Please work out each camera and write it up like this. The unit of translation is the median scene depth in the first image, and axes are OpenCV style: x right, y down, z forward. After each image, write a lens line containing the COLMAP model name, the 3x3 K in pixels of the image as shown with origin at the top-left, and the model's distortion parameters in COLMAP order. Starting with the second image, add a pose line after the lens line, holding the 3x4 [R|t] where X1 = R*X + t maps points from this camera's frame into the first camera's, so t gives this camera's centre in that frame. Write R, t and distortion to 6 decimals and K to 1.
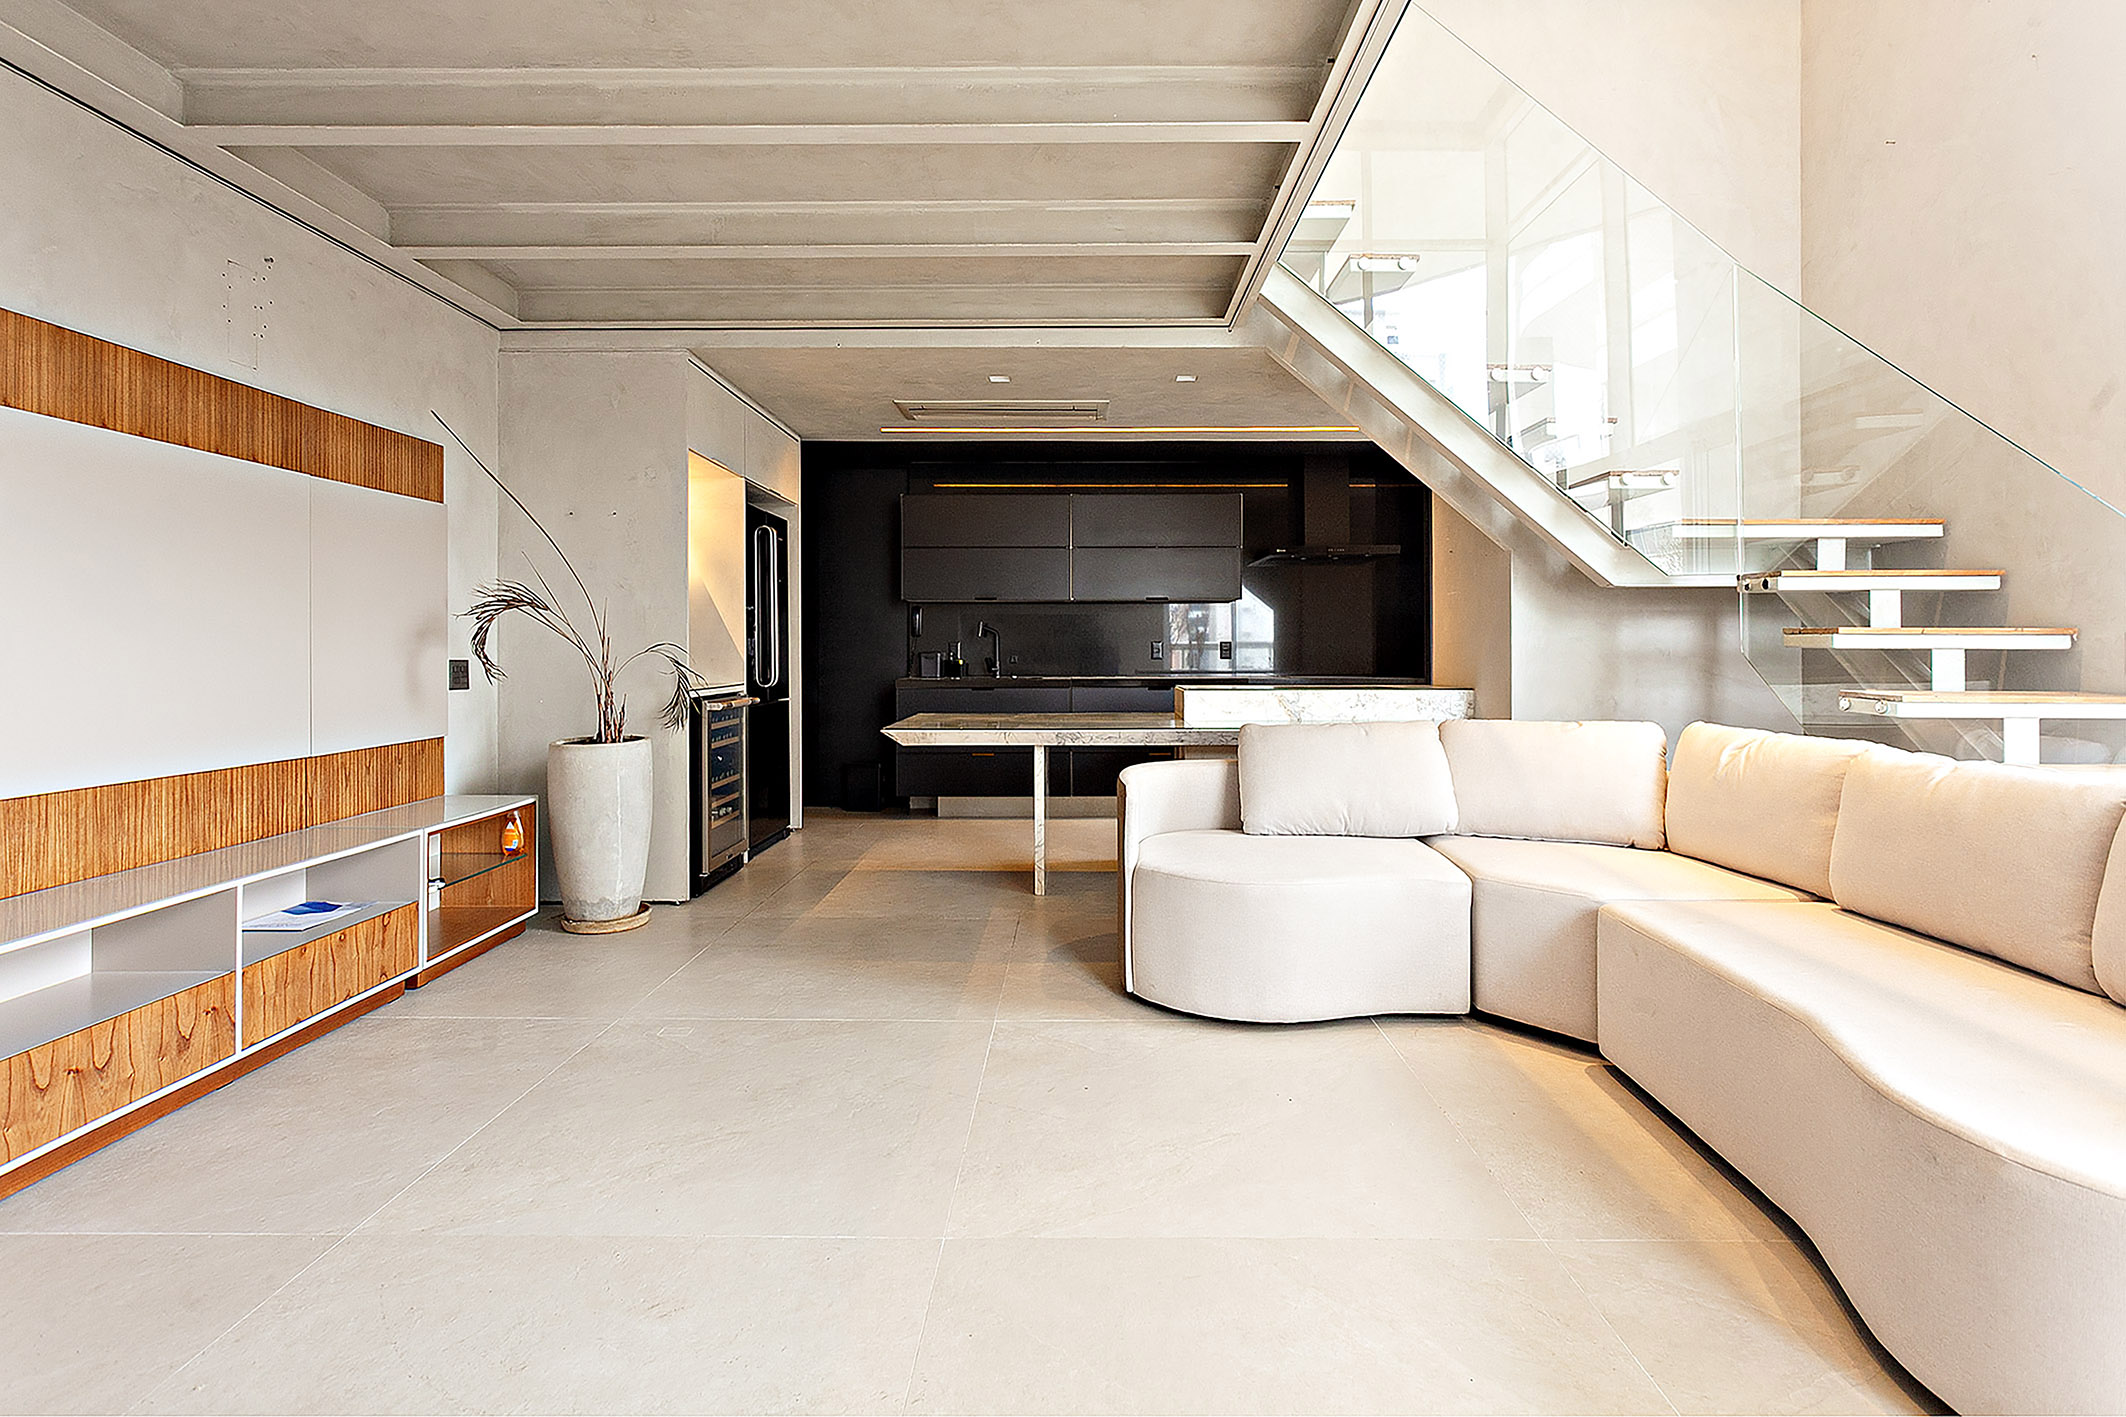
lens RADIAL K [[1104.9, 0, 845.2], [0, 1104.9, 643.9], [0, 0, 1]] dist [0.000943, -0.000241]
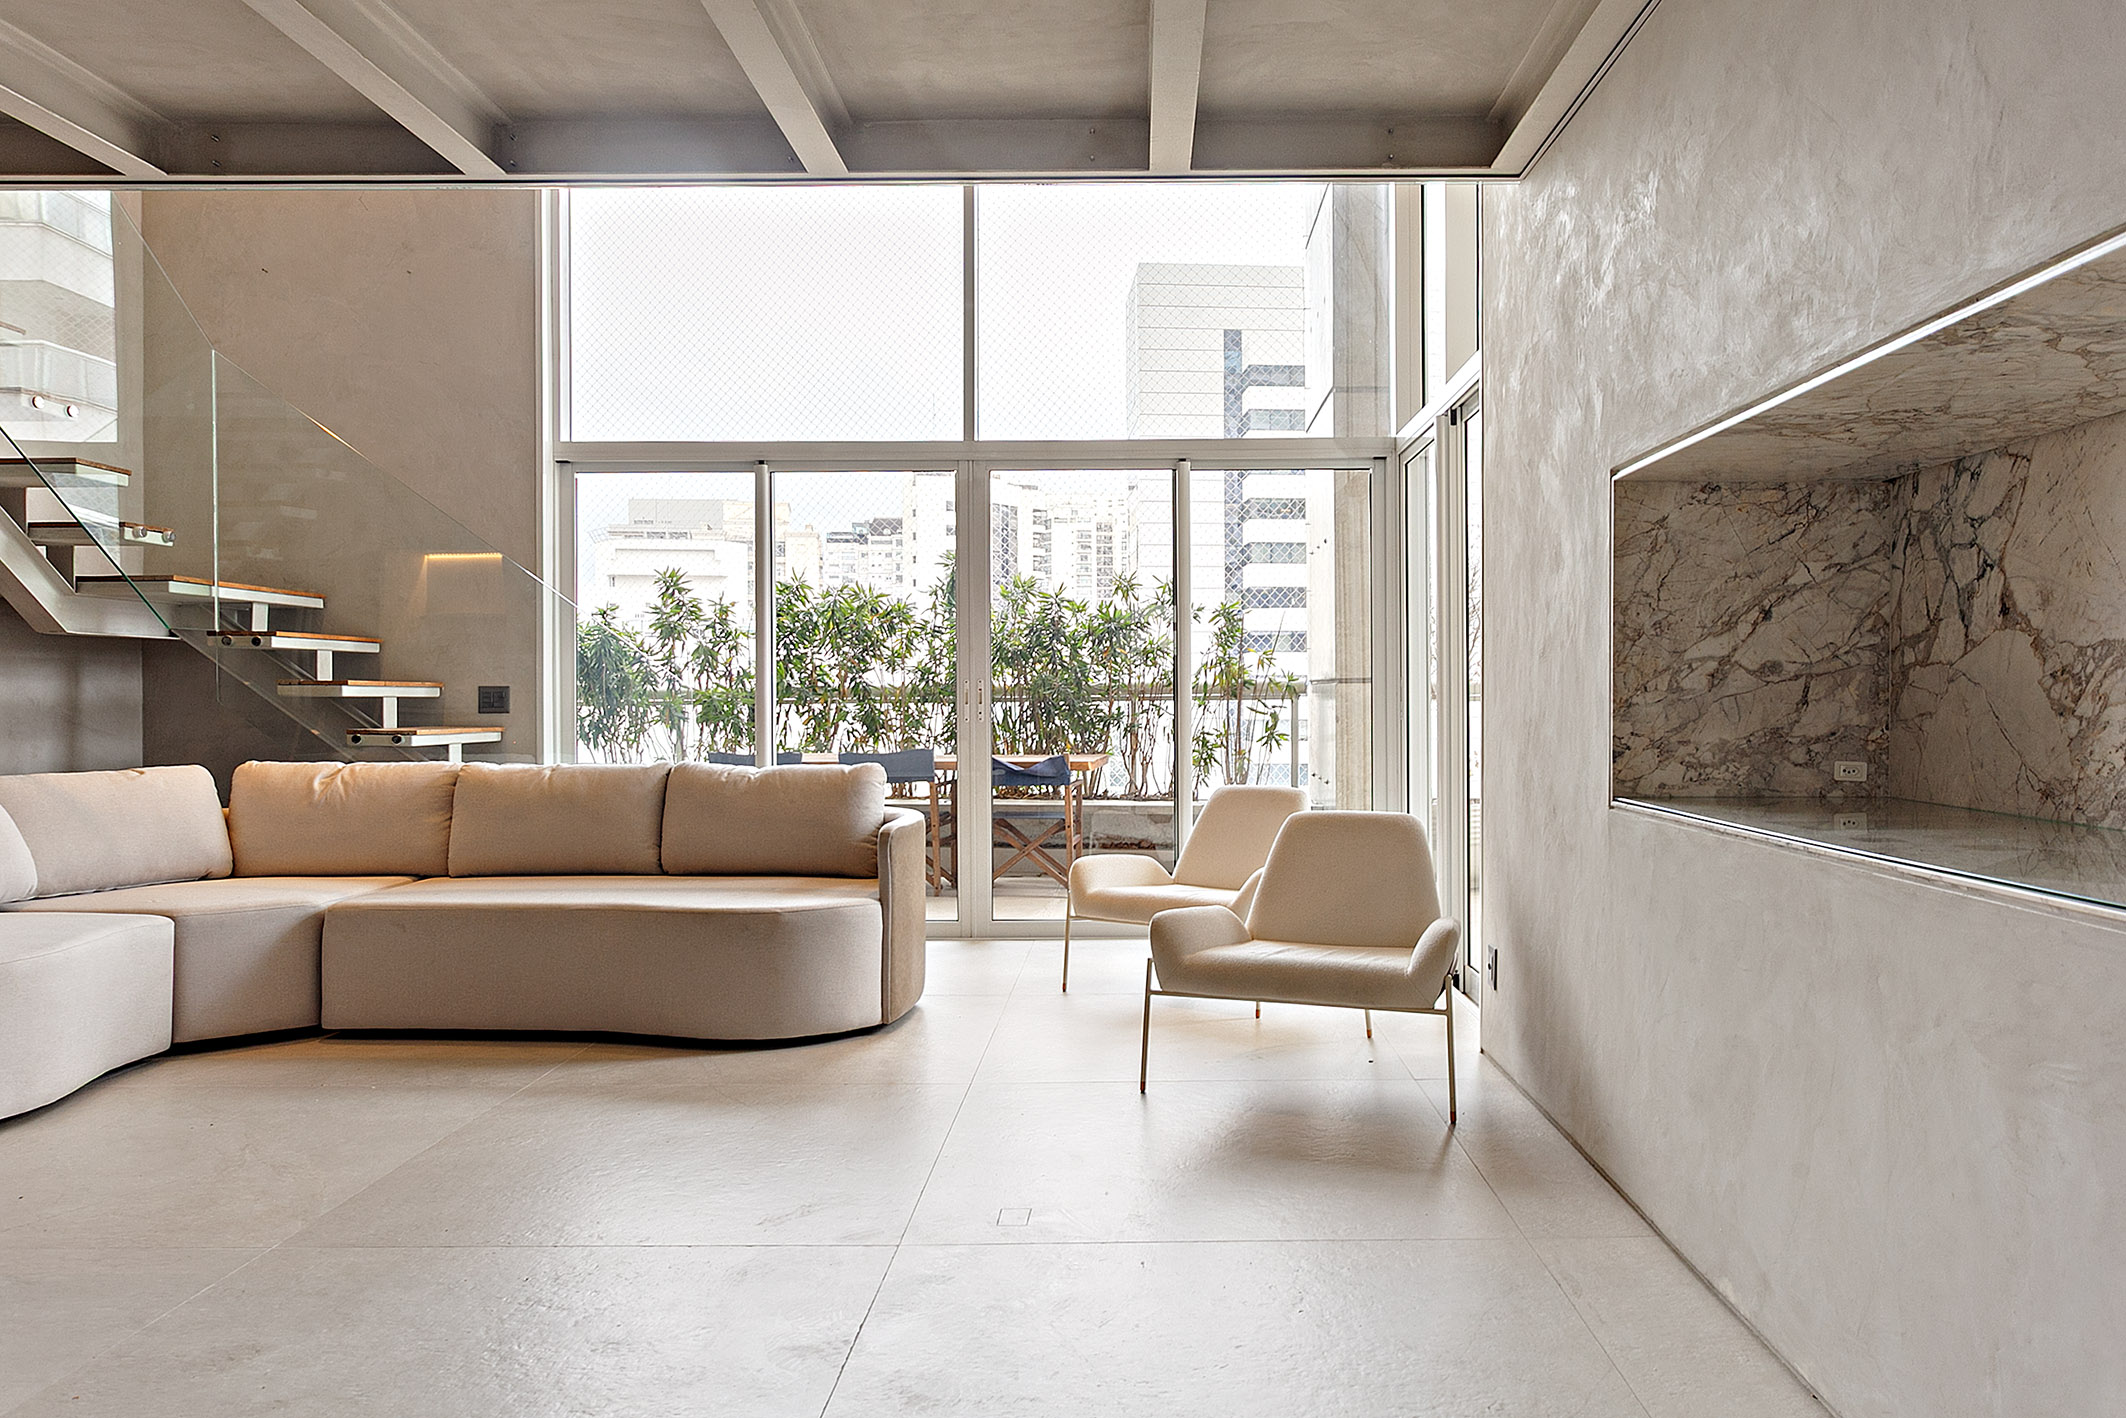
lens RADIAL K [[1401.9, 0, 1071.8], [0, 1401.9, 715.7], [0, 0, 1]] dist [0.002311, 0.007506]
pose [[0.038322, -0.012201, 0.999191, -0.611219], [-0.000842, 0.999925, 0.012242, 0.005049], [-0.999265, -0.001311, 0.038309, 0.092100]]
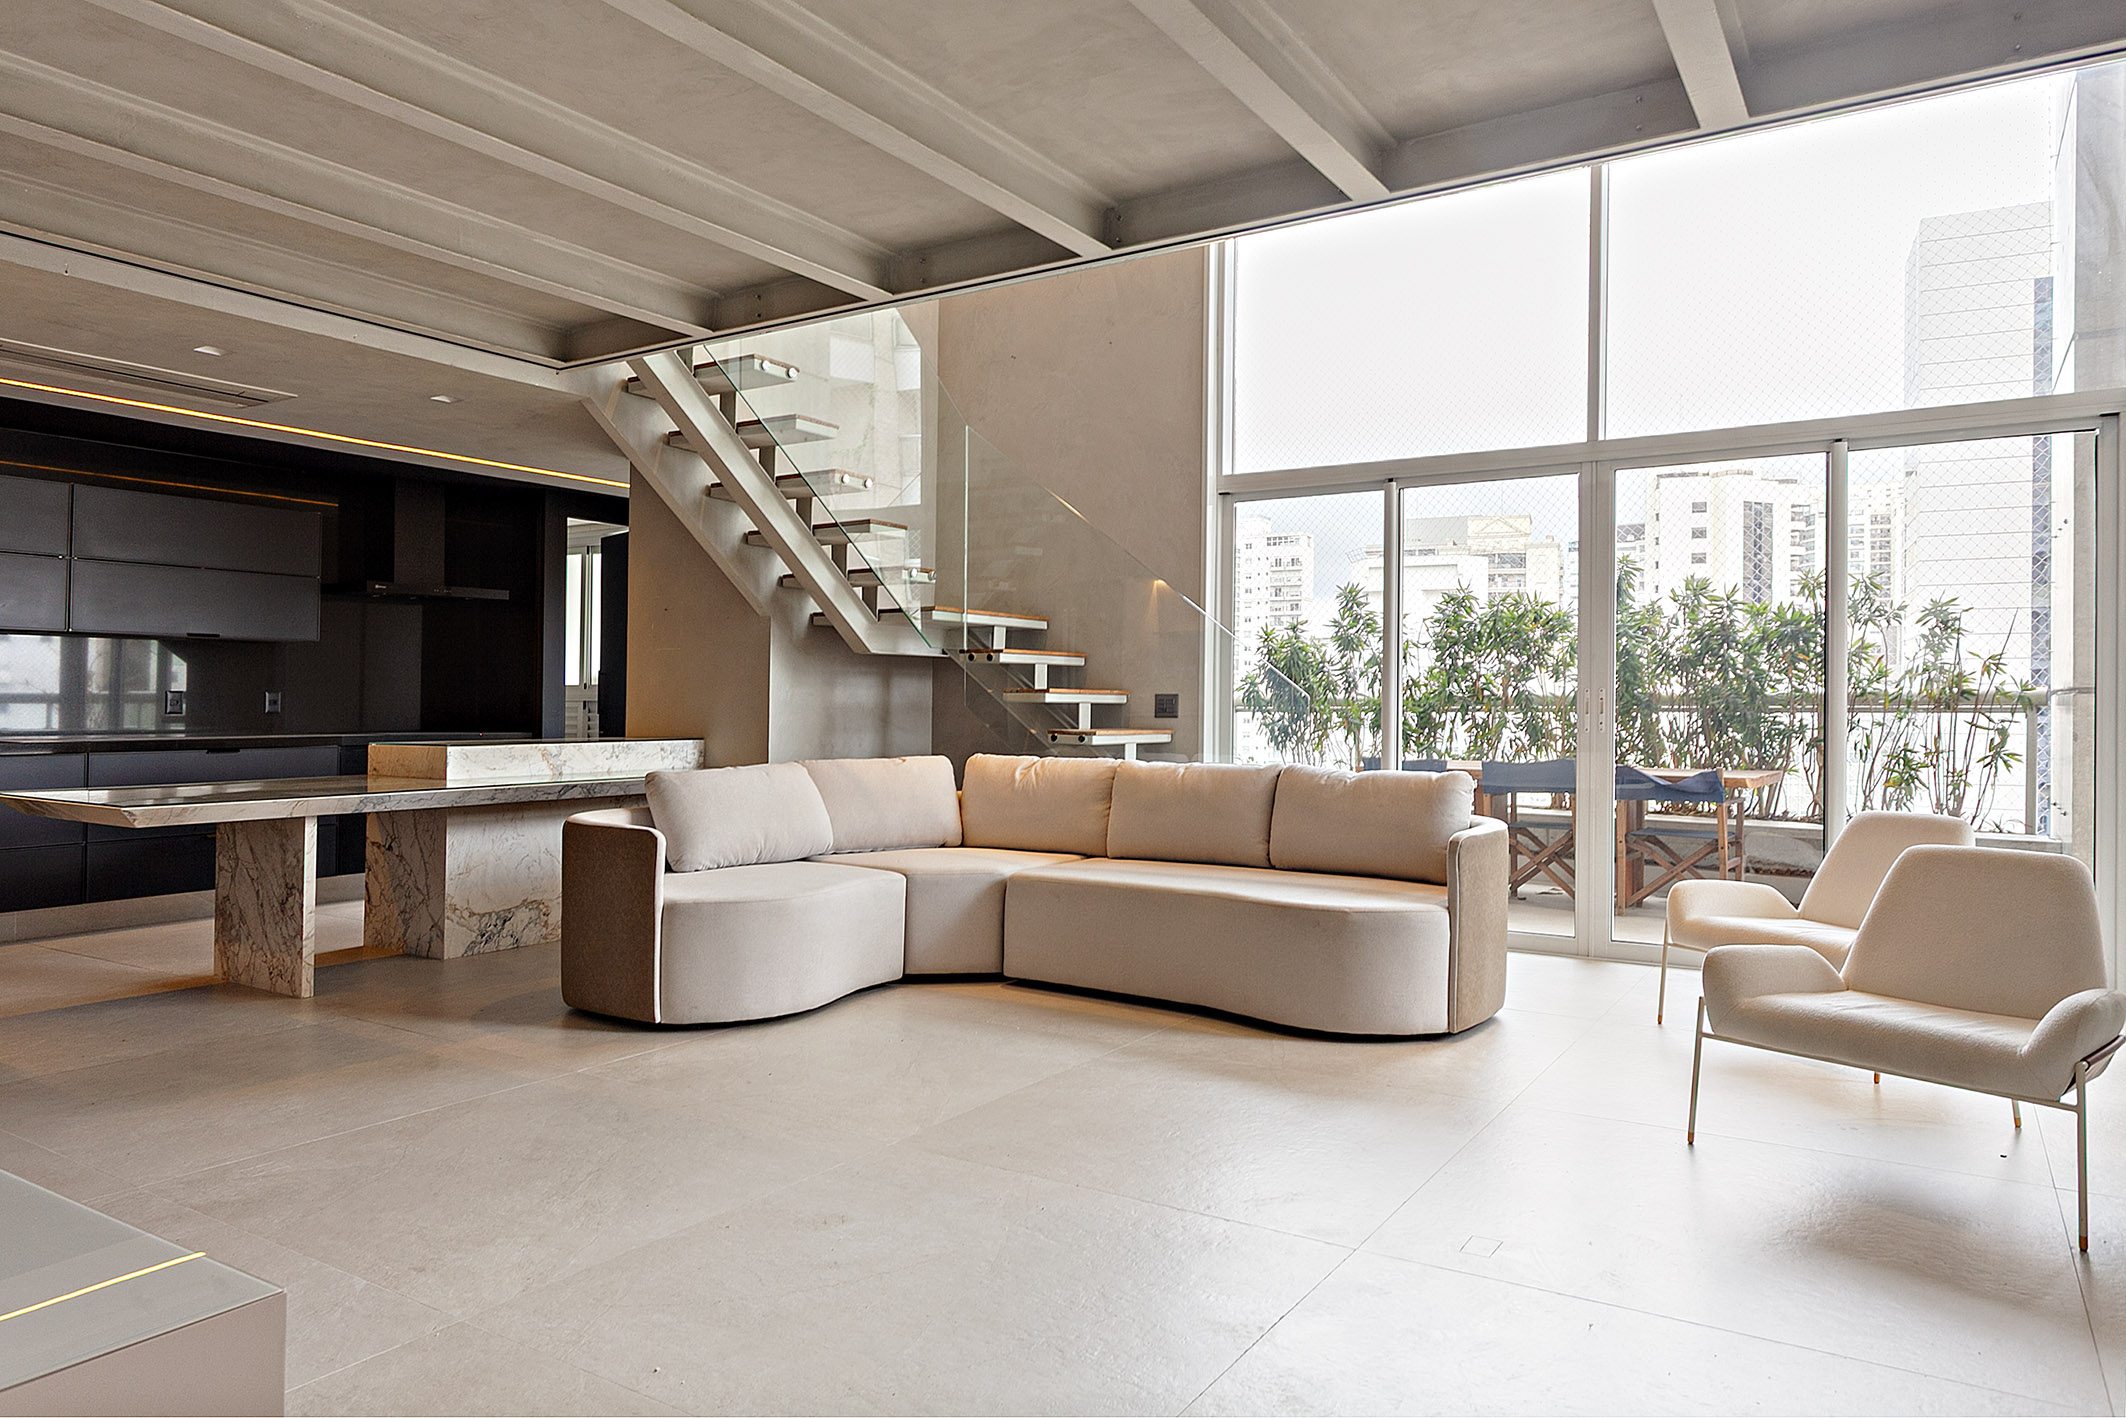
lens RADIAL K [[1327.2, 0, 1063.0], [0, 1327.2, 709.0], [0, 0, 1]] dist [-0.003543, 0.005072]
pose [[0.543221, 0.000674, 0.839589, -0.566024], [-0.008444, 0.999953, 0.004661, 0.004272], [-0.839547, -0.009621, 0.543202, -0.014260]]
